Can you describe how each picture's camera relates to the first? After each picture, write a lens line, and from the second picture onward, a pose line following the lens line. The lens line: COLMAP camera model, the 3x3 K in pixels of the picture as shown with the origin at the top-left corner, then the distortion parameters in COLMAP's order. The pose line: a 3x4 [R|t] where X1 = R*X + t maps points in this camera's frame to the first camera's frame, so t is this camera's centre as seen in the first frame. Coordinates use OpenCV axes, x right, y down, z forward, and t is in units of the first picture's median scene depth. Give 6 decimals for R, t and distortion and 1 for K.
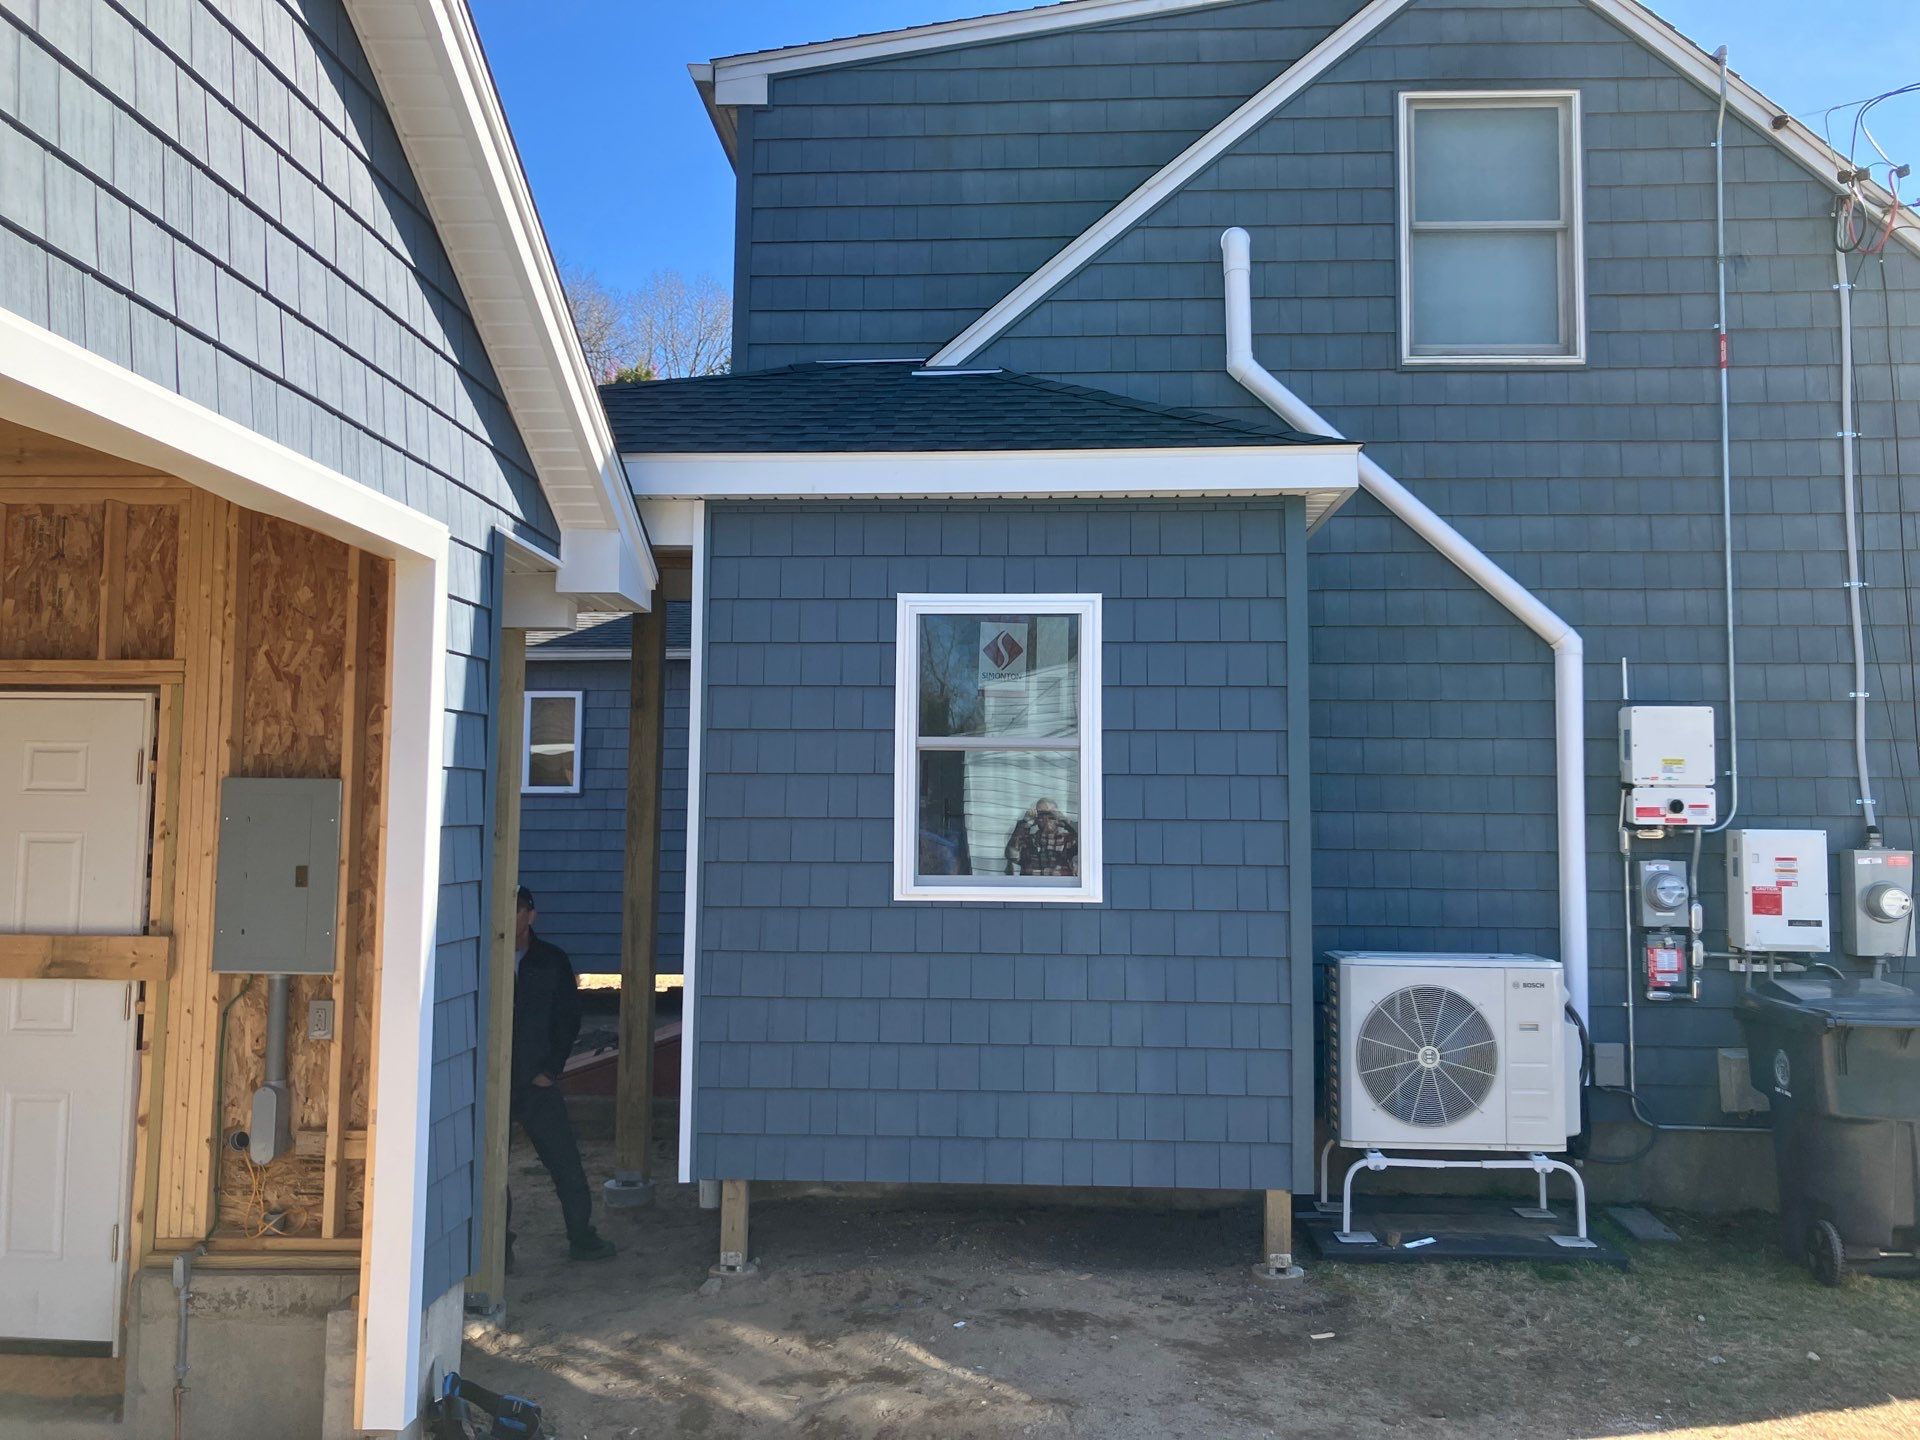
lens RADIAL K [[1570.1, 0, 959.6], [0, 1570.1, 713.2], [0, 0, 1]] dist [0.039235, -0.038956]
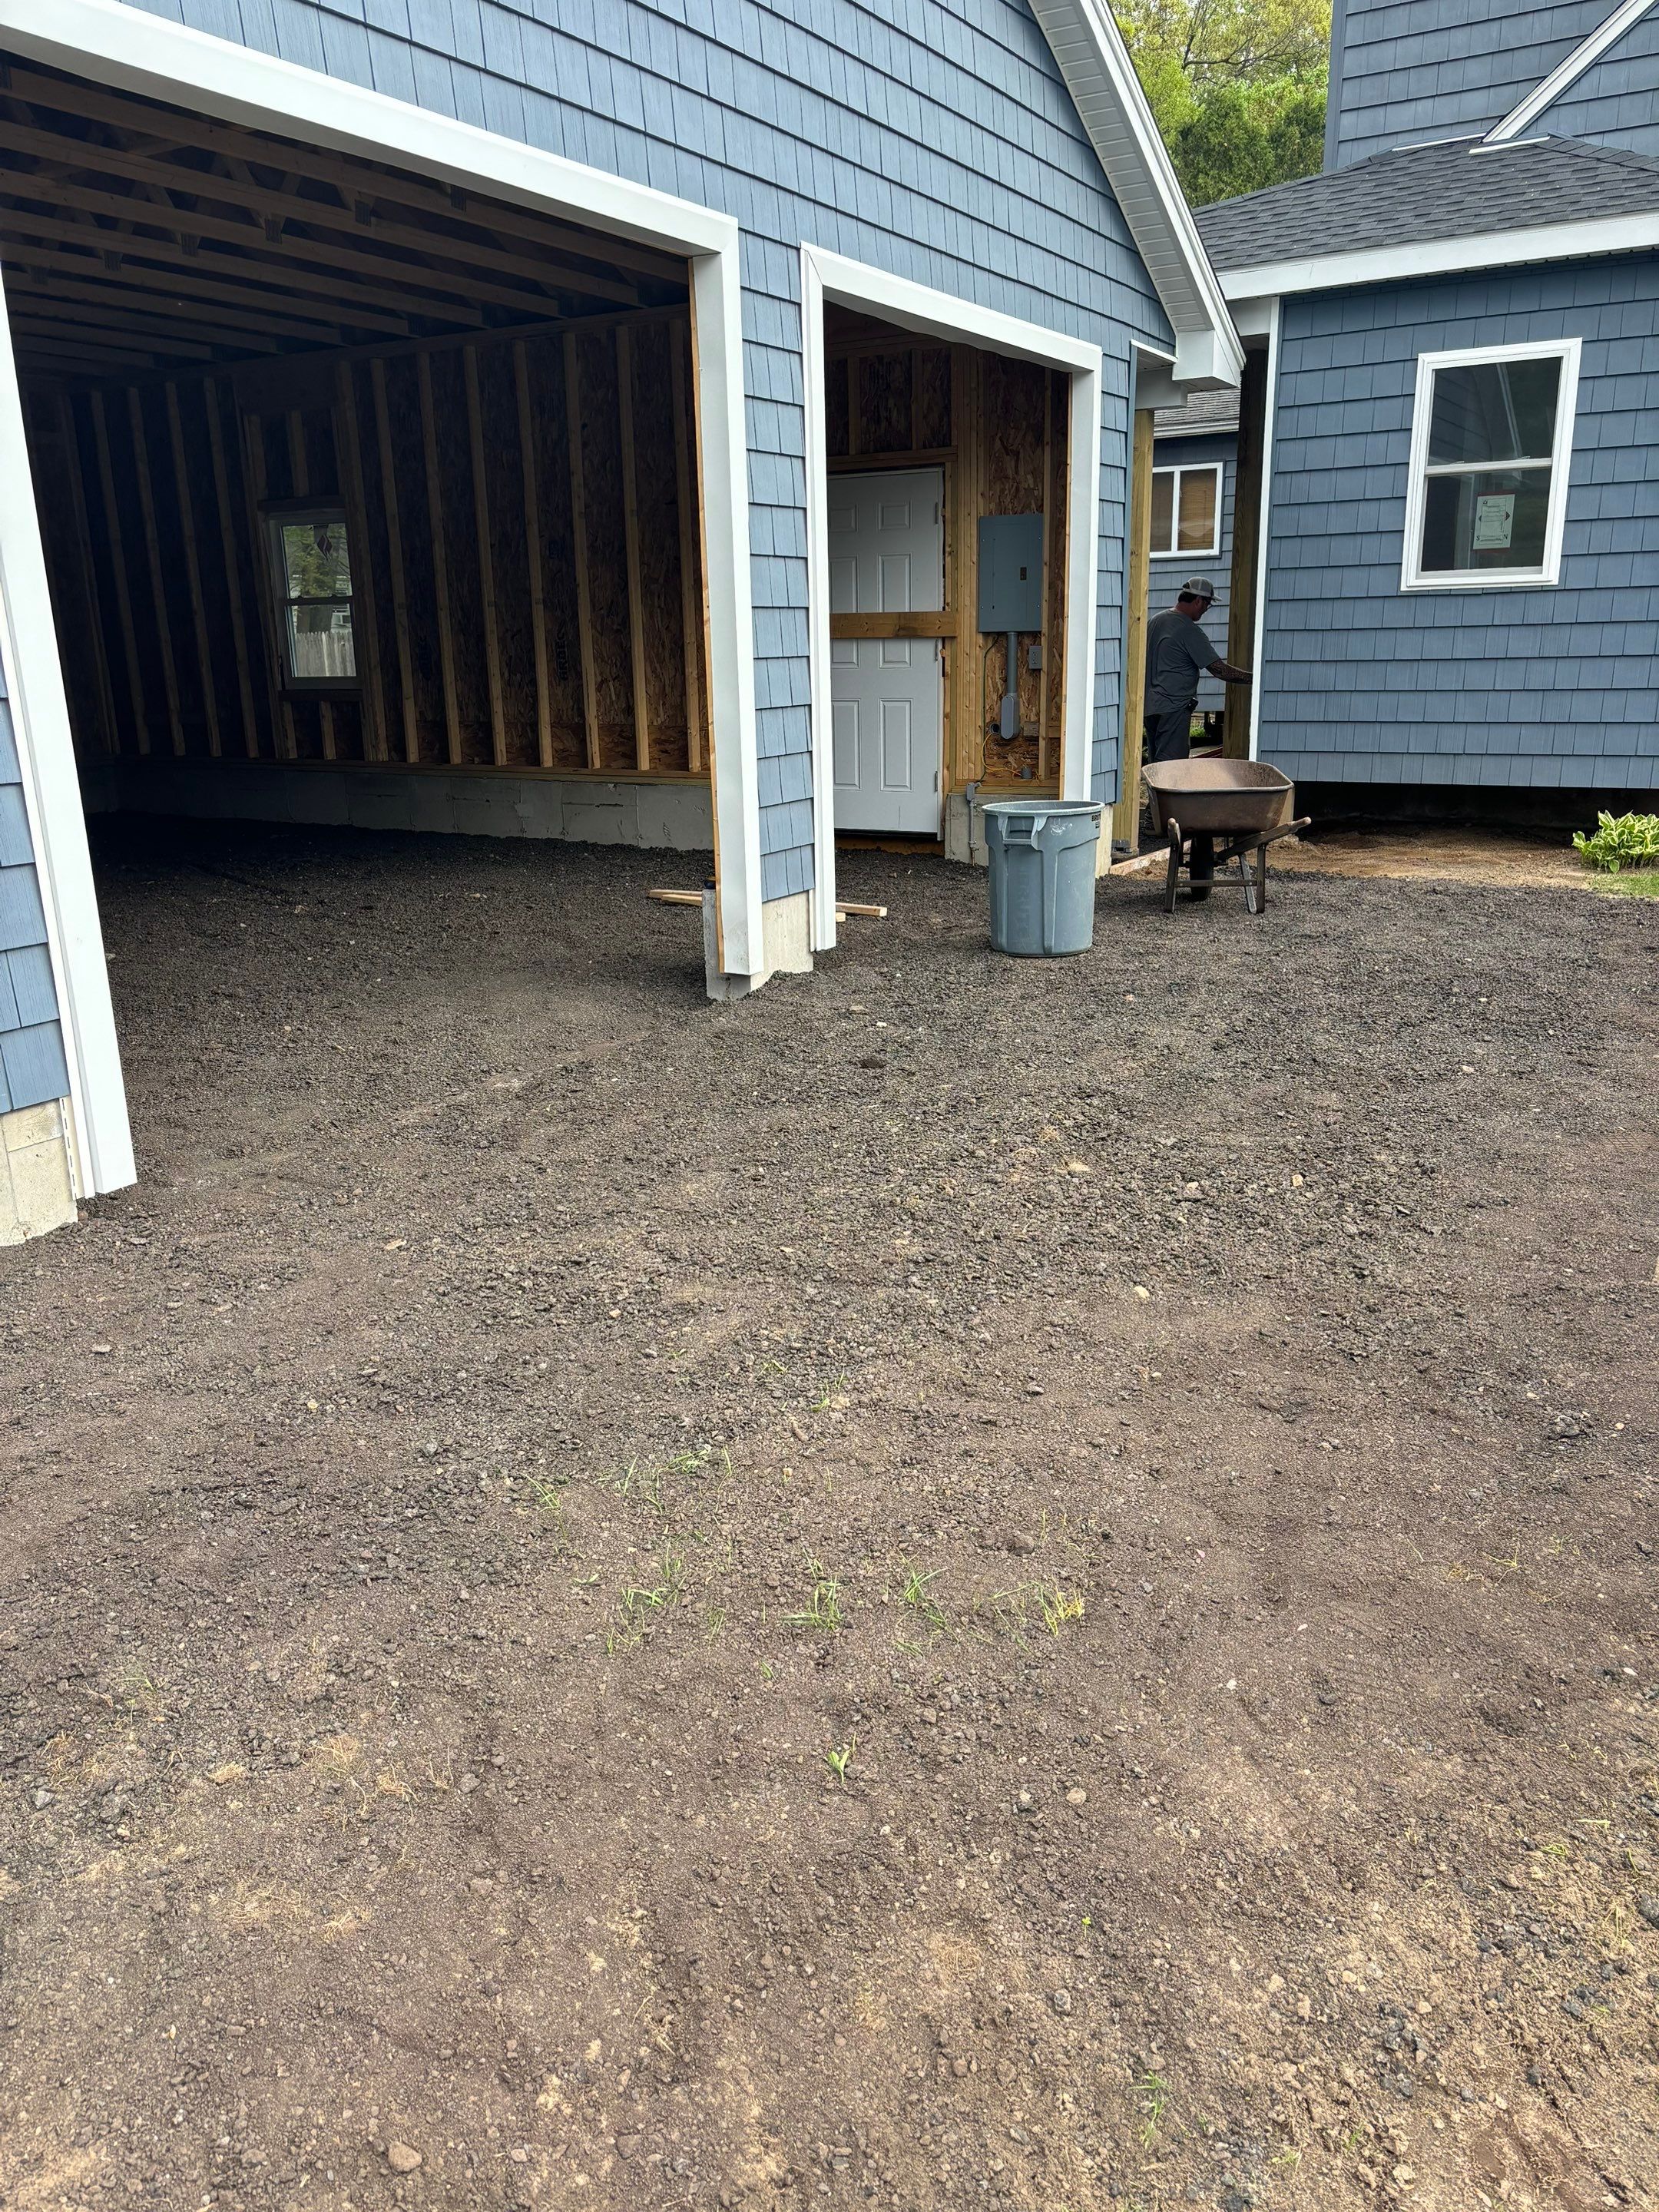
lens RADIAL K [[1669.4, 0, 826.3], [0, 1669.4, 1125.8], [0, 0, 1]] dist [0.022687, -0.024397]
pose [[0.887113, 0.103751, -0.449740, 0.234325], [0.060662, 0.939746, 0.336448, 0.032702], [0.457548, -0.325749, 0.827368, -0.680355]]
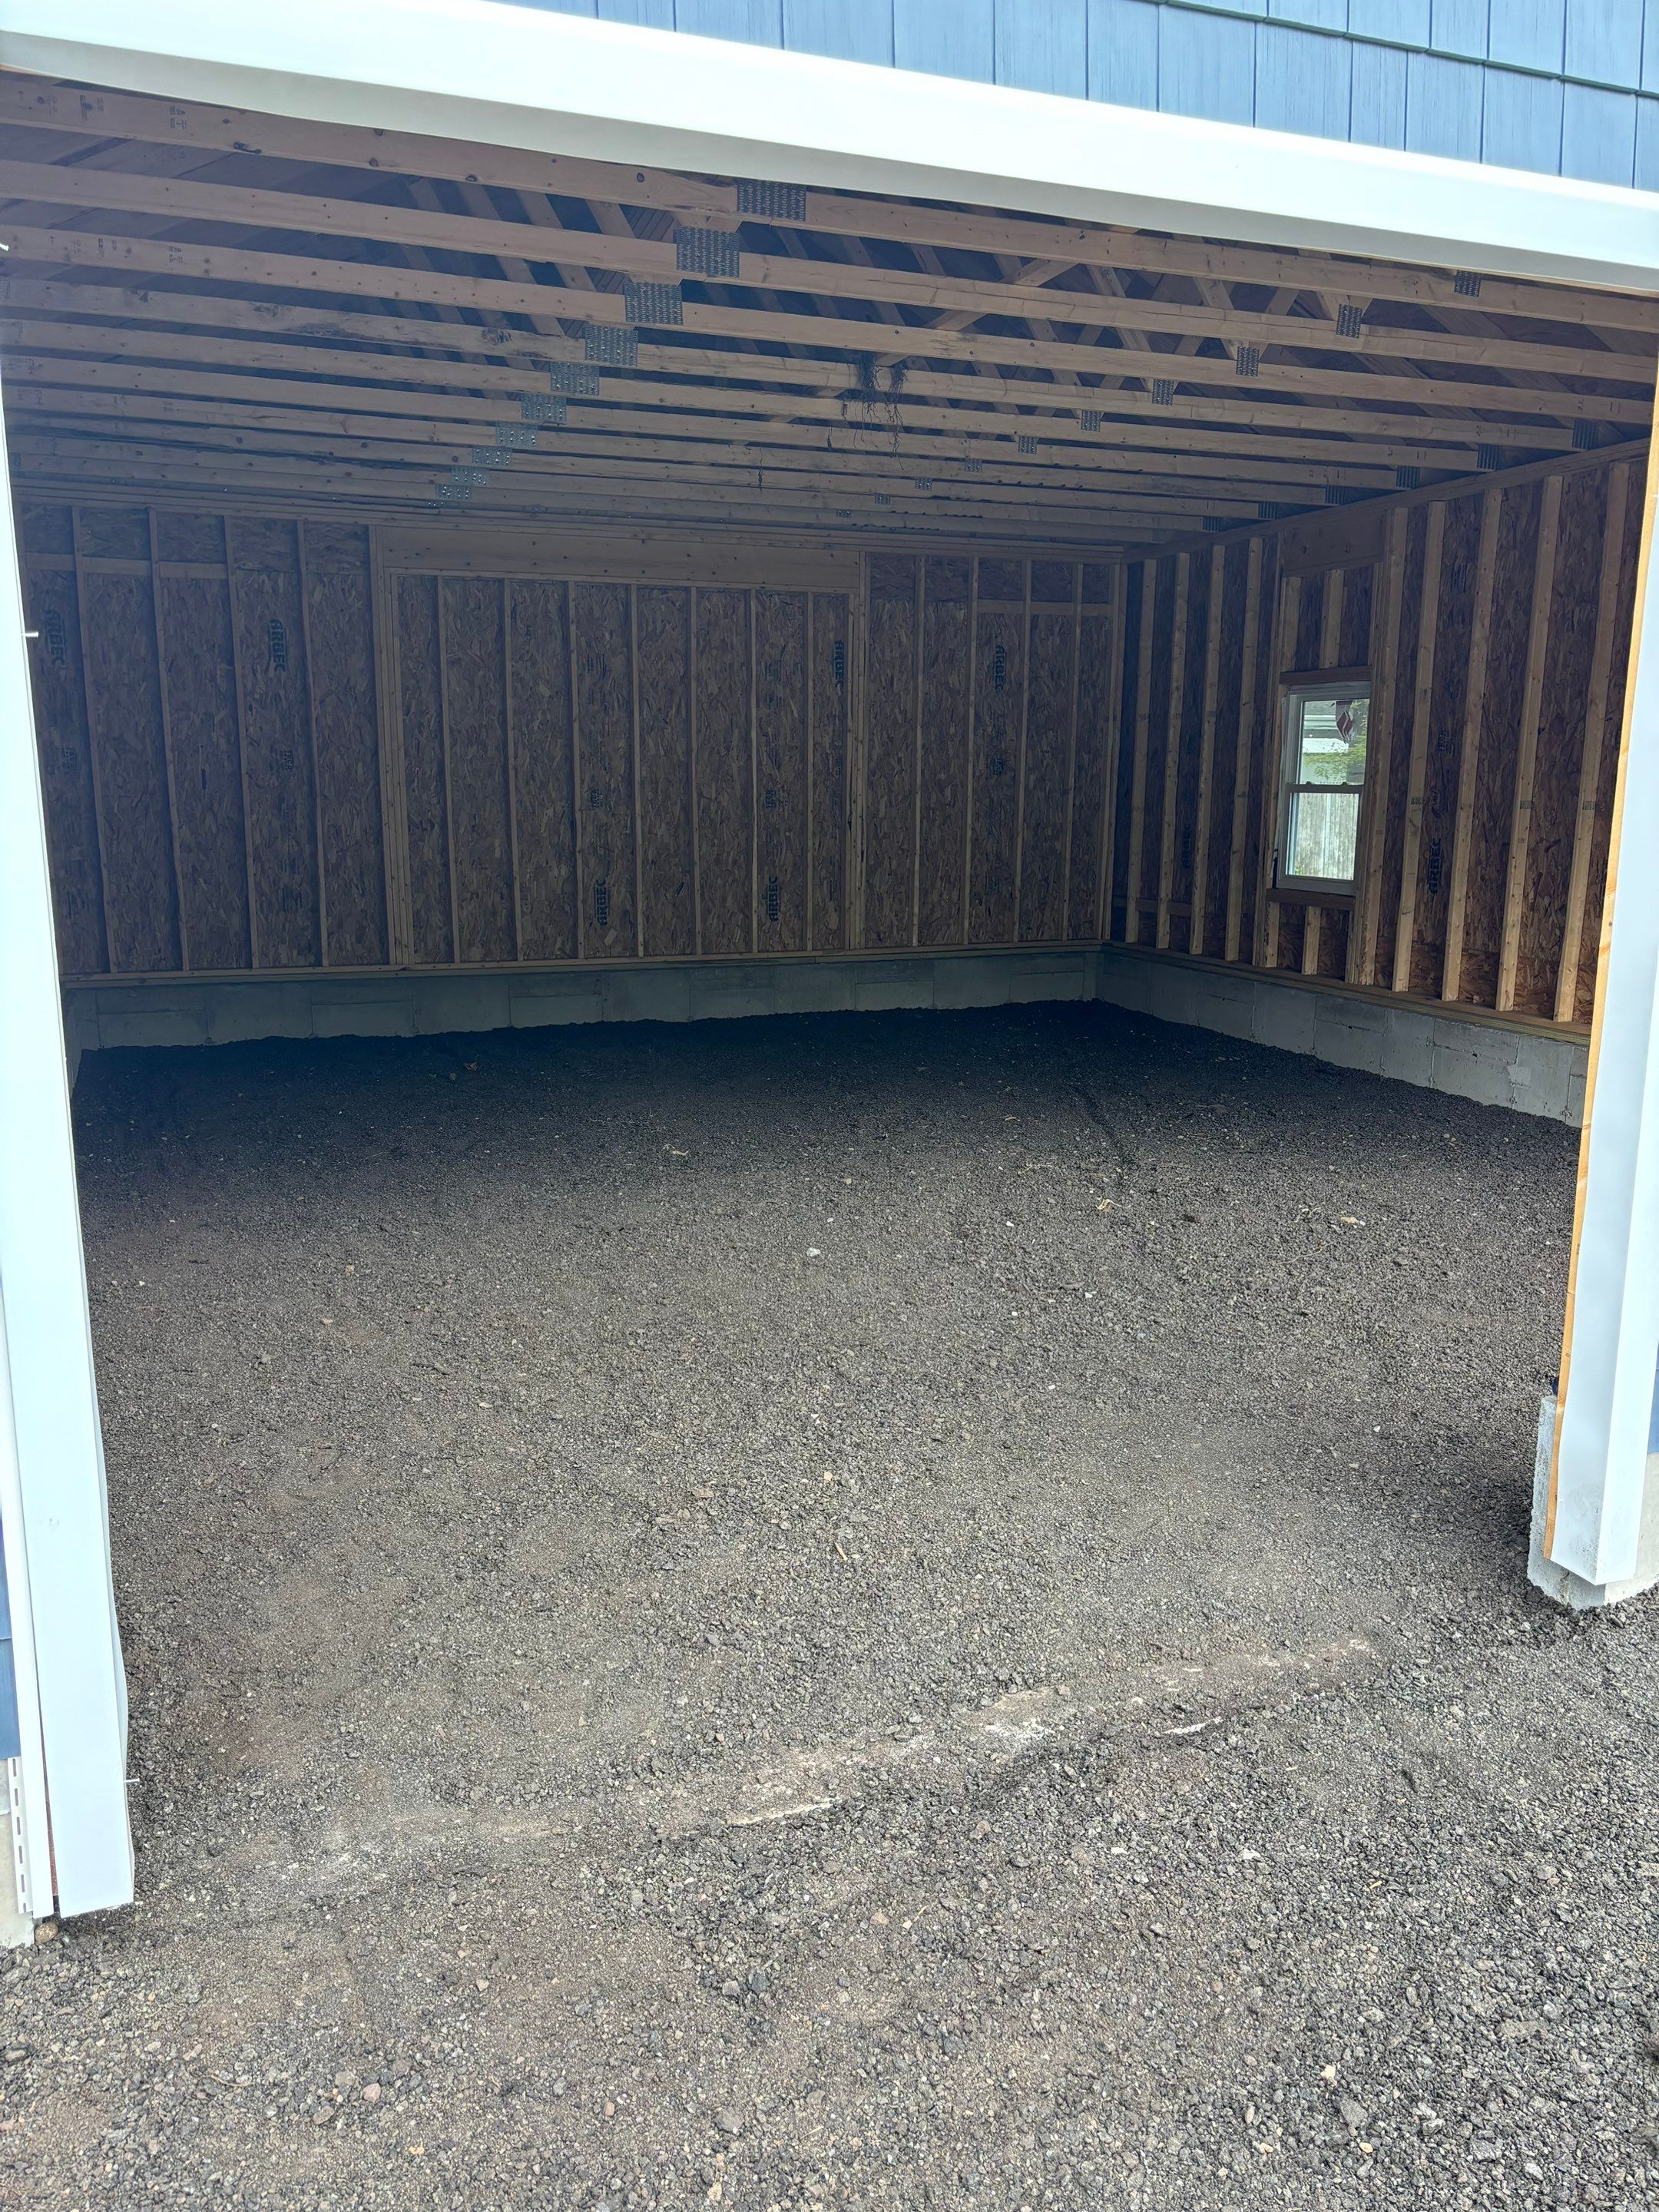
lens RADIAL K [[1669.4, 0, 813.1], [0, 1669.4, 1105.8], [0, 0, 1]] dist [0.022687, -0.024397]
pose [[0.394792, 0.172835, -0.902368, 0.093393], [0.061004, 0.975049, 0.213445, 0.001352], [0.916743, -0.139314, 0.374397, -0.250867]]
